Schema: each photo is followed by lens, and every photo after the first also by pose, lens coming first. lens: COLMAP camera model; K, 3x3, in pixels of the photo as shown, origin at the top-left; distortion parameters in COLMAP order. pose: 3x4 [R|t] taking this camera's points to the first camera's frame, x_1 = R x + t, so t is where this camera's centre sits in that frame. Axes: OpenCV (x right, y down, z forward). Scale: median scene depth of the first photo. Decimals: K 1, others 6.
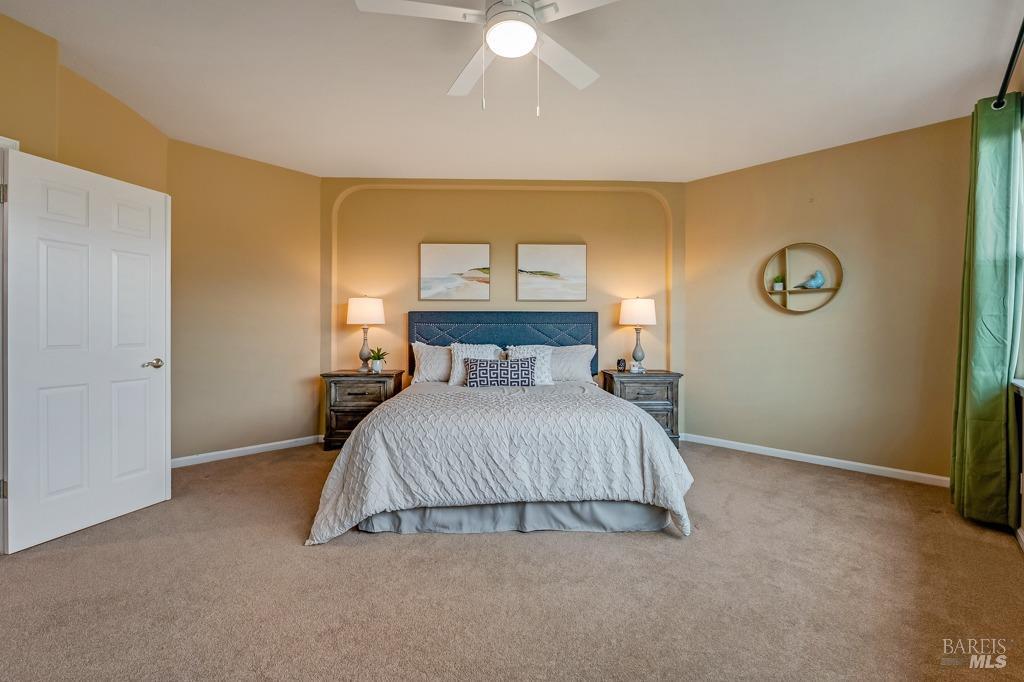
lens RADIAL K [[414.6, 0, 511.1], [0, 414.6, 341.0], [0, 0, 1]] dist [-0.009892, 0.000119]
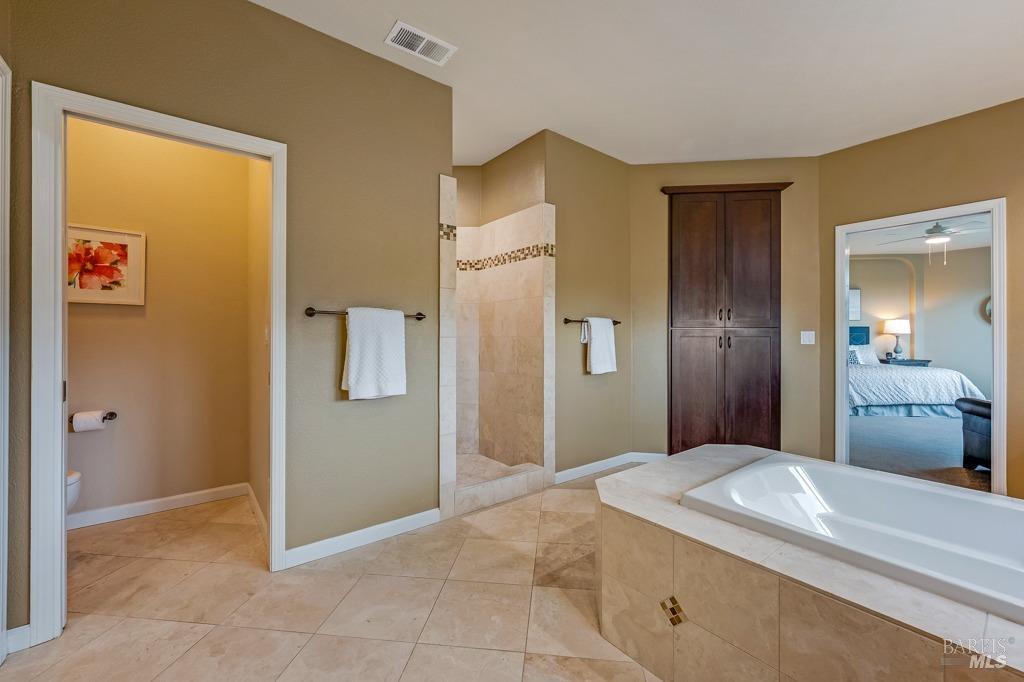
lens RADIAL K [[388.1, 0, 509.1], [0, 388.1, 343.6], [0, 0, 1]] dist [-0.003723, 0.000238]
pose [[0.986268, -0.008080, -0.164956, -1.999495], [0.006091, 0.999903, -0.012555, 0.029084], [0.165042, 0.011378, 0.986221, -1.744439]]
